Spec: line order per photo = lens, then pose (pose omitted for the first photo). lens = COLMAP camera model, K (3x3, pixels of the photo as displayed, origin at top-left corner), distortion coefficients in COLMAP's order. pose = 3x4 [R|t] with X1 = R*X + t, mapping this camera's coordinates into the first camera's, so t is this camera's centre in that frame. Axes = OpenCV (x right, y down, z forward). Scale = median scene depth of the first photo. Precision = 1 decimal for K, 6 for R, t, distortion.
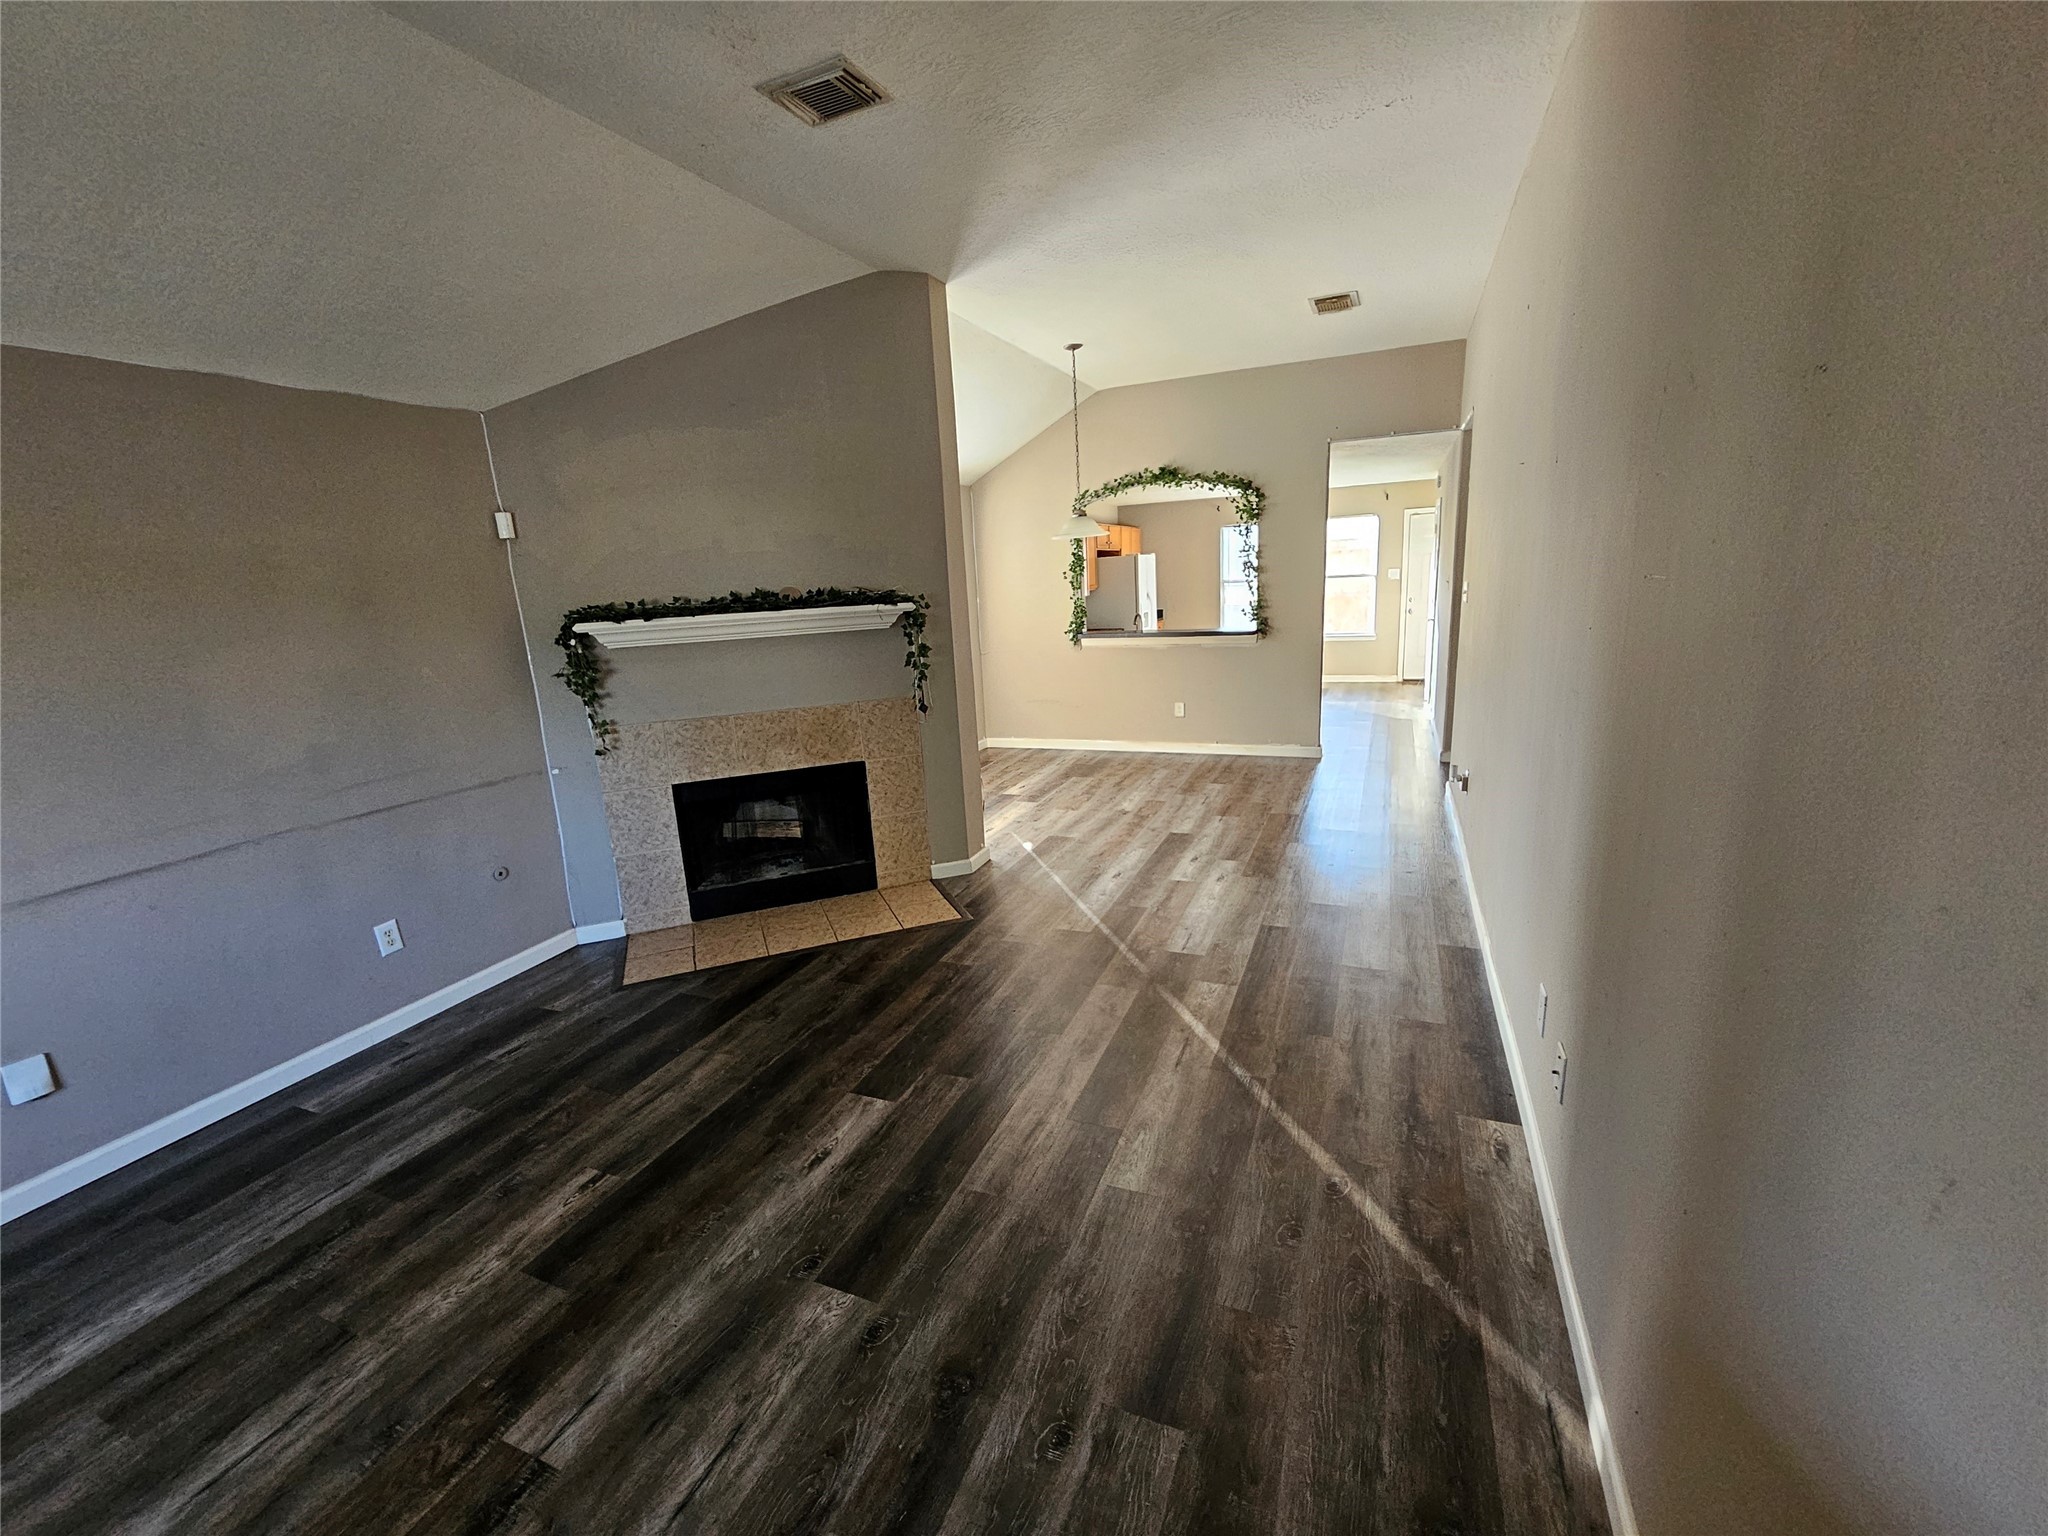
lens RADIAL K [[844.8, 0, 1015.9], [0, 844.8, 768.8], [0, 0, 1]] dist [-0.002071, 0.000457]
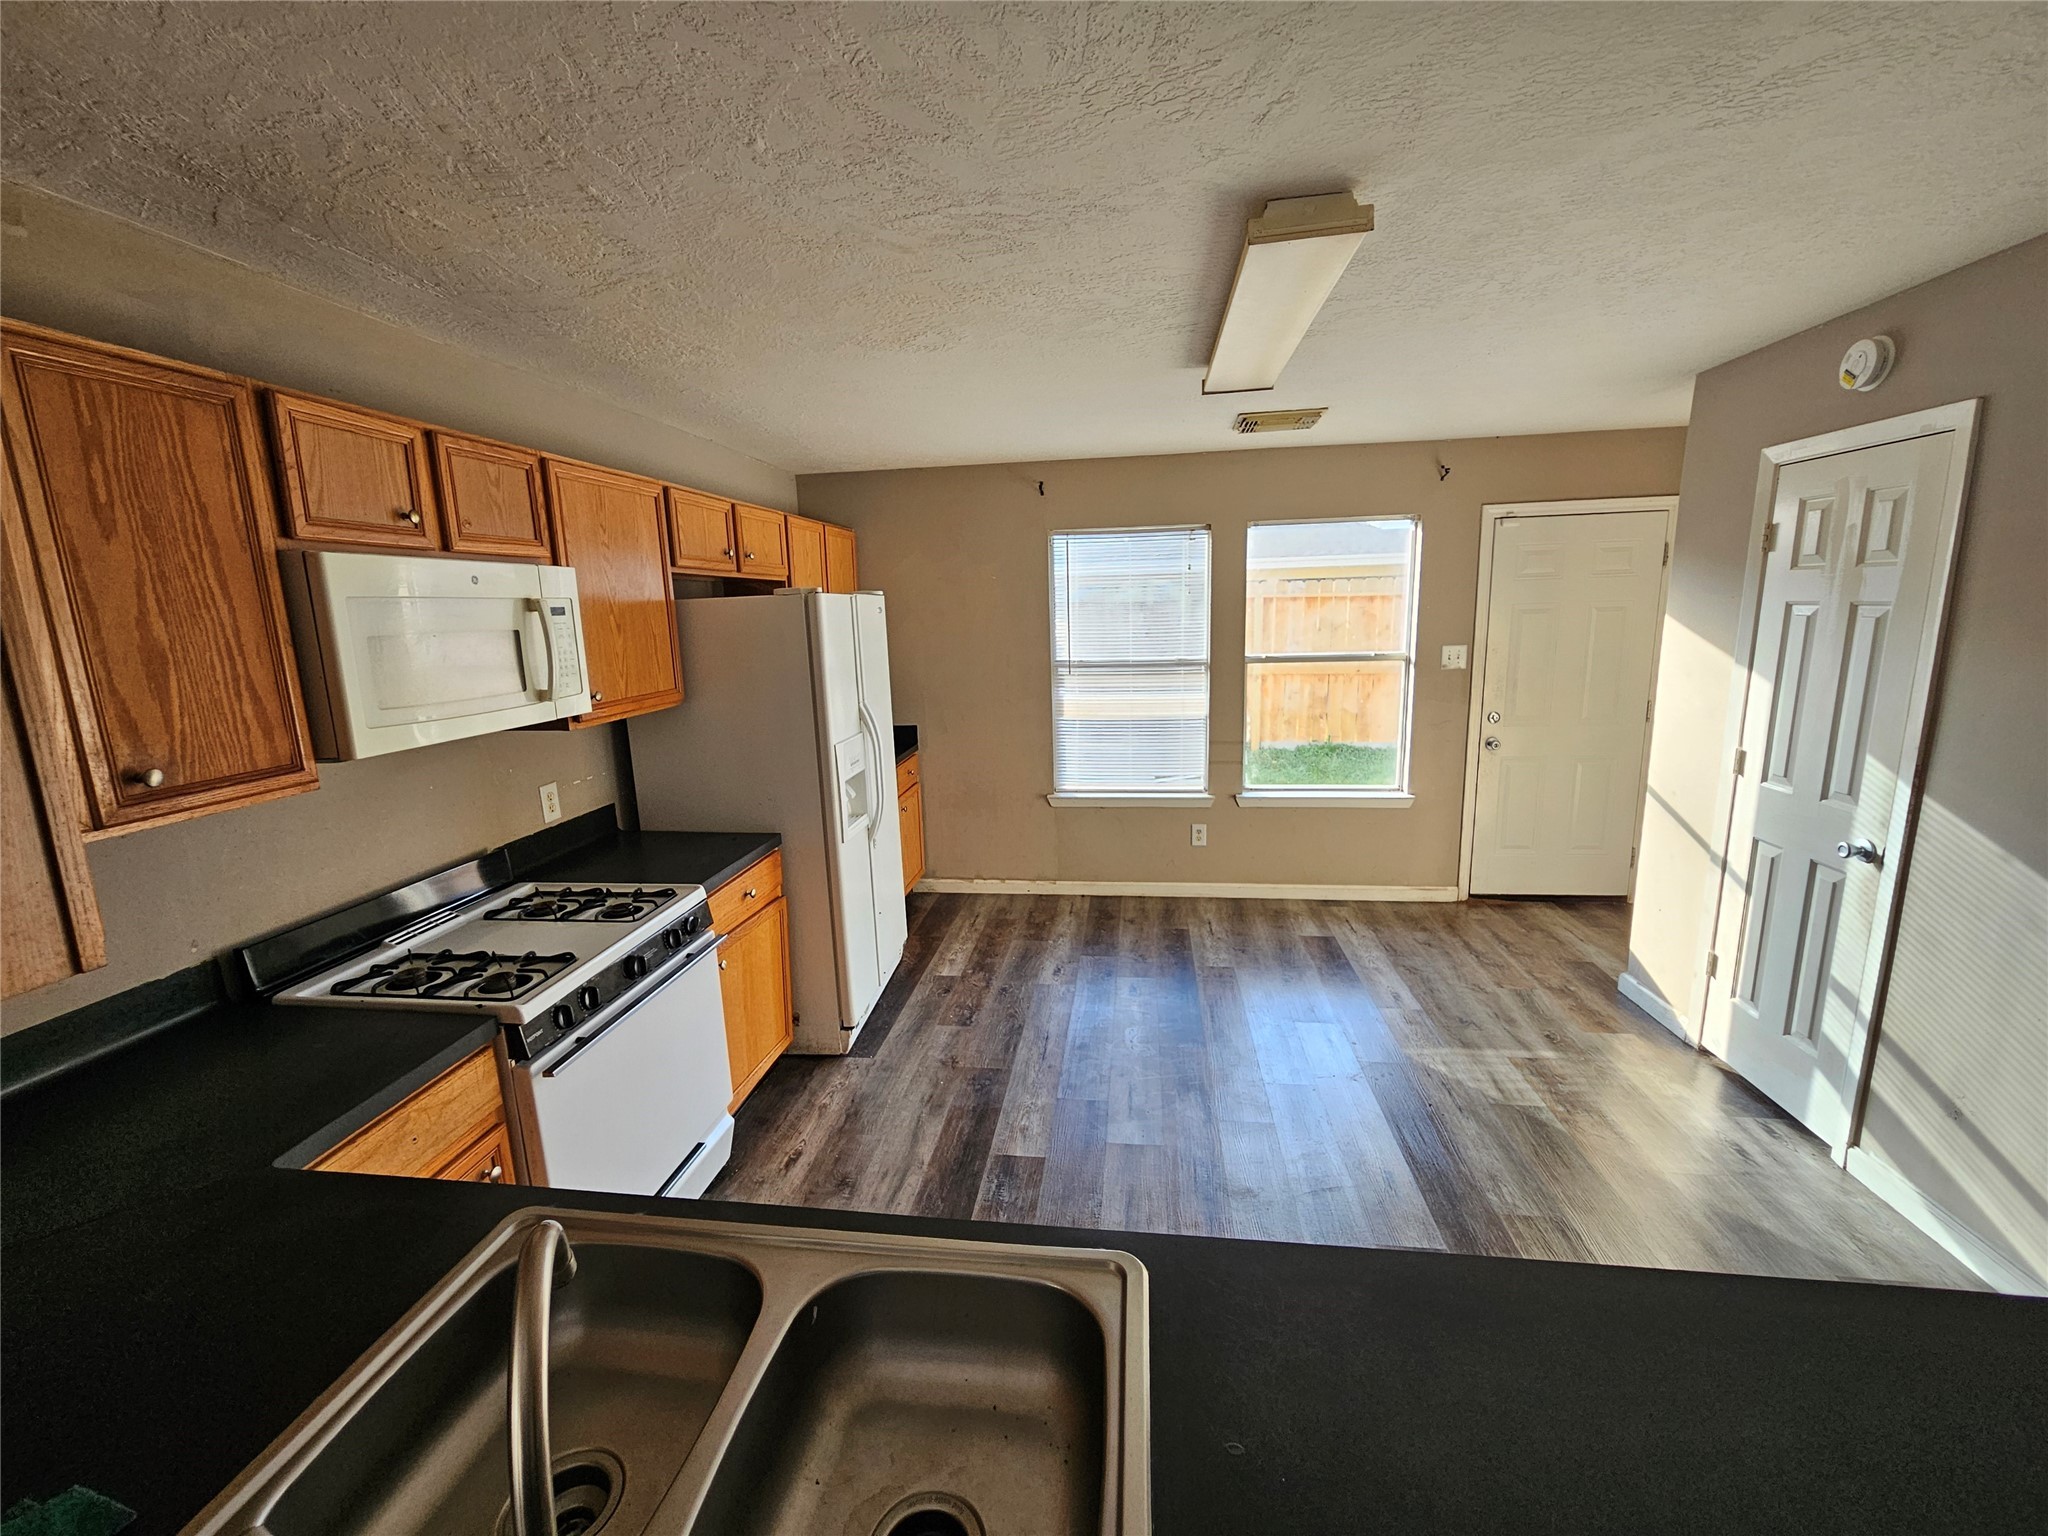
lens RADIAL K [[844.8, 0, 1015.1], [0, 844.8, 763.7], [0, 0, 1]] dist [-0.002071, 0.000457]
pose [[0.963406, -0.025960, 0.266788, 0.289738], [0.040495, 0.997971, -0.049124, -0.393380], [-0.264971, 0.058130, 0.962503, 1.559760]]
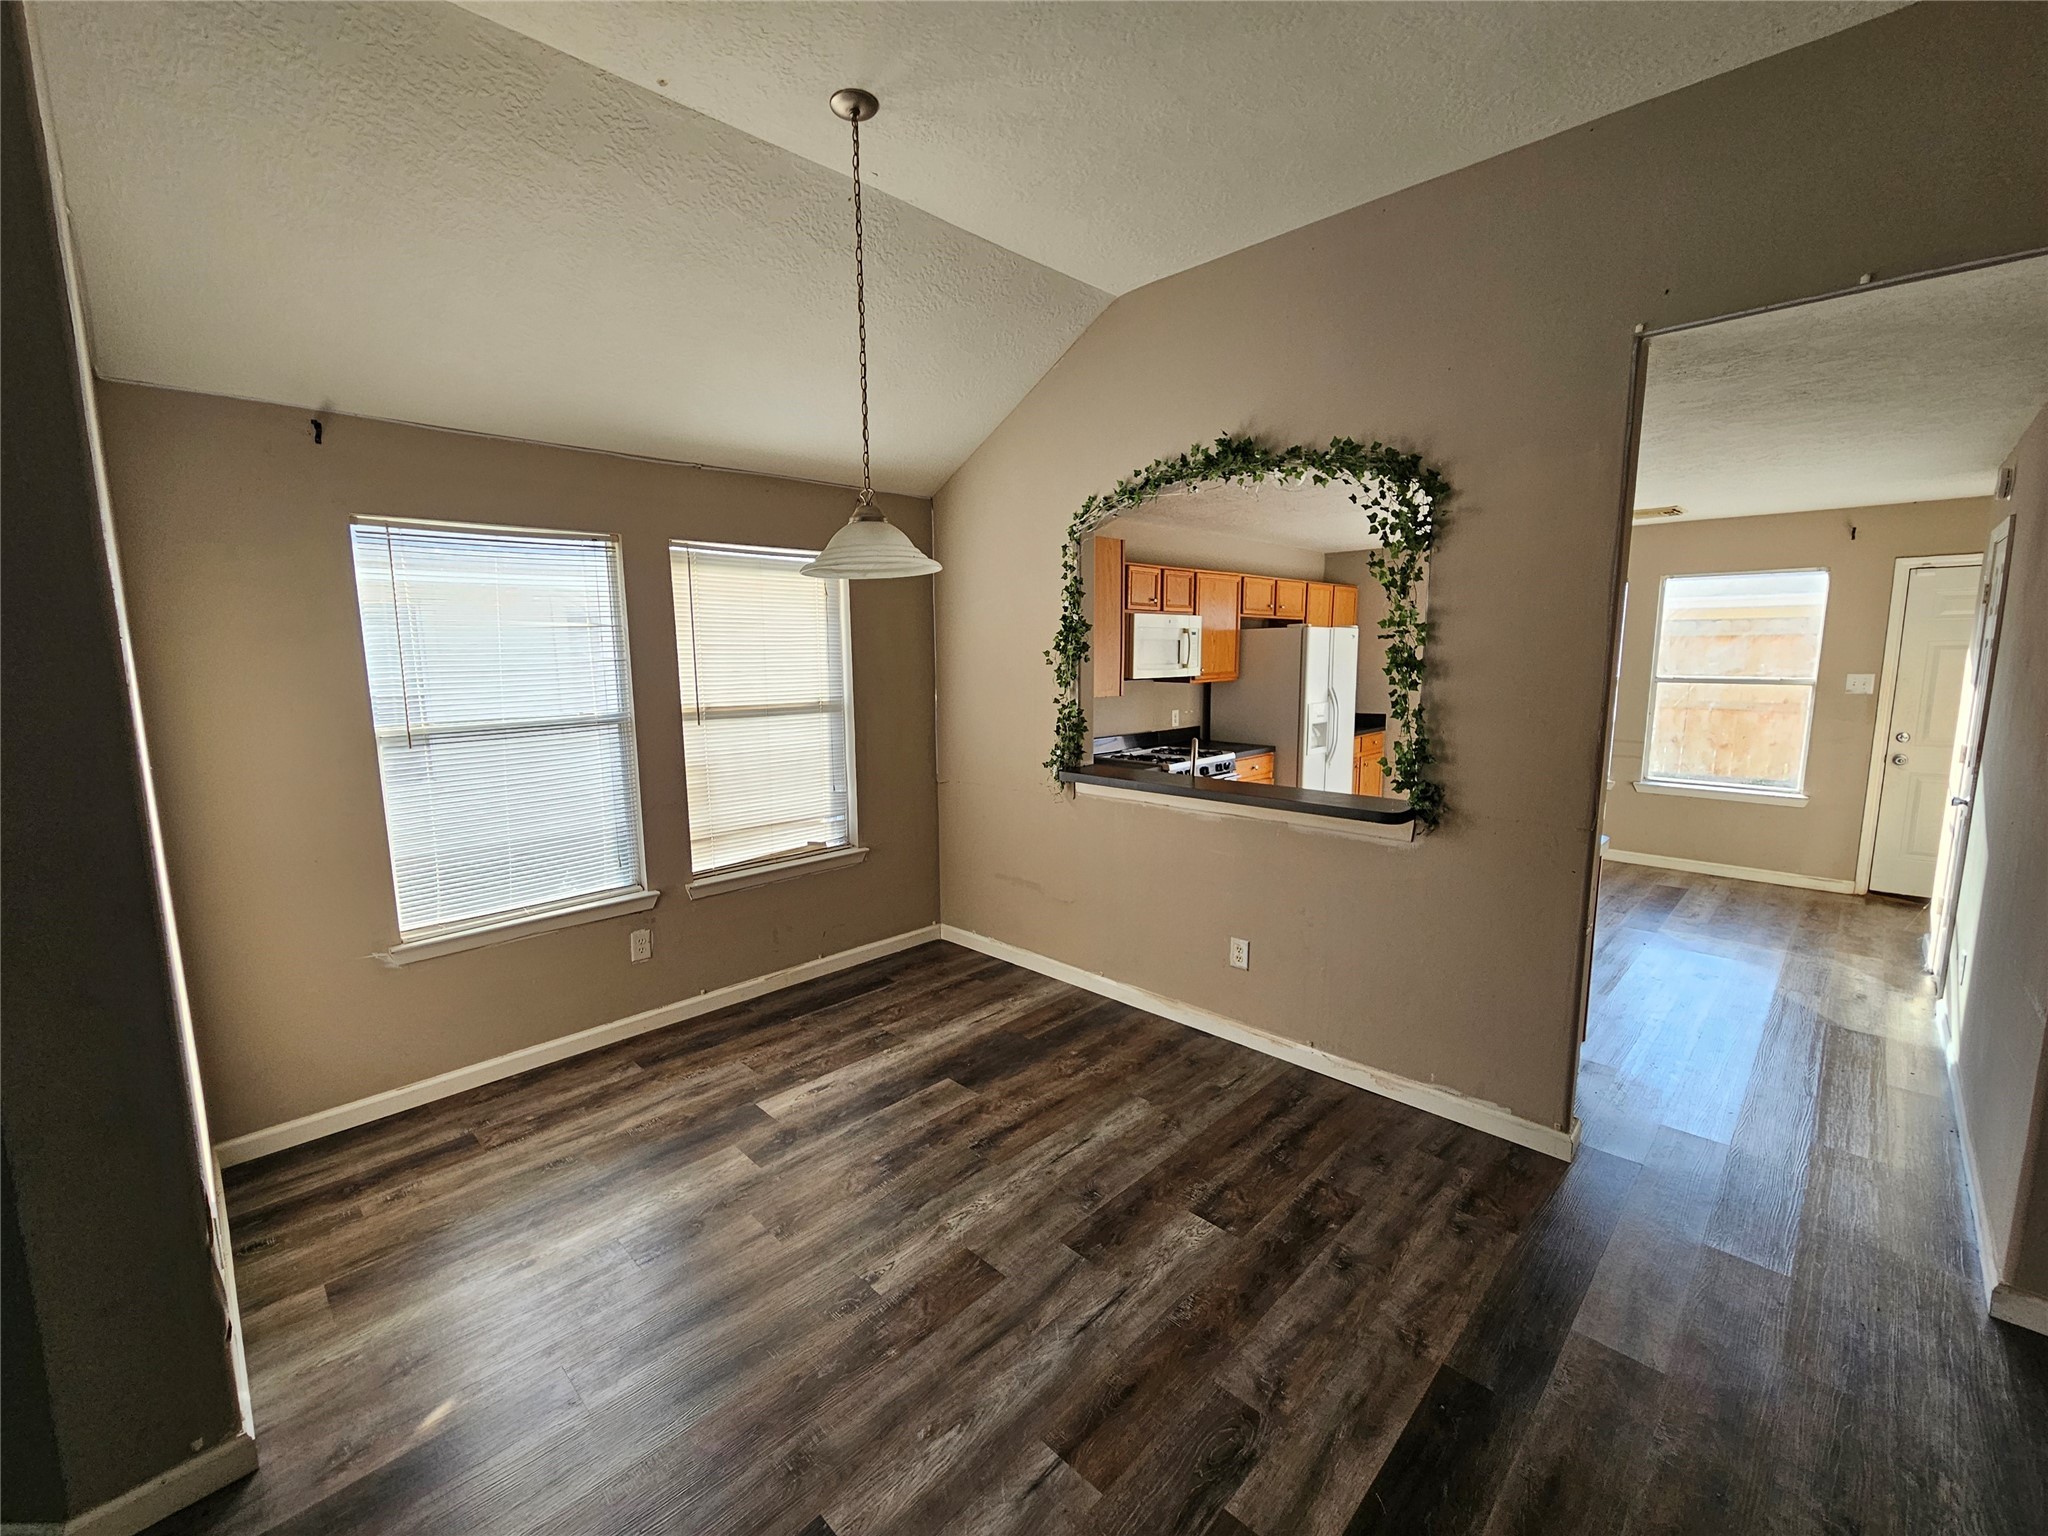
lens RADIAL K [[844.8, 0, 1009.5], [0, 844.8, 770.0], [0, 0, 1]] dist [-0.002071, 0.000457]
pose [[0.927461, 0.096498, -0.361254, 0.386837], [-0.123047, 0.991081, -0.051167, -0.215519], [0.353095, 0.091906, 0.931063, 0.842350]]
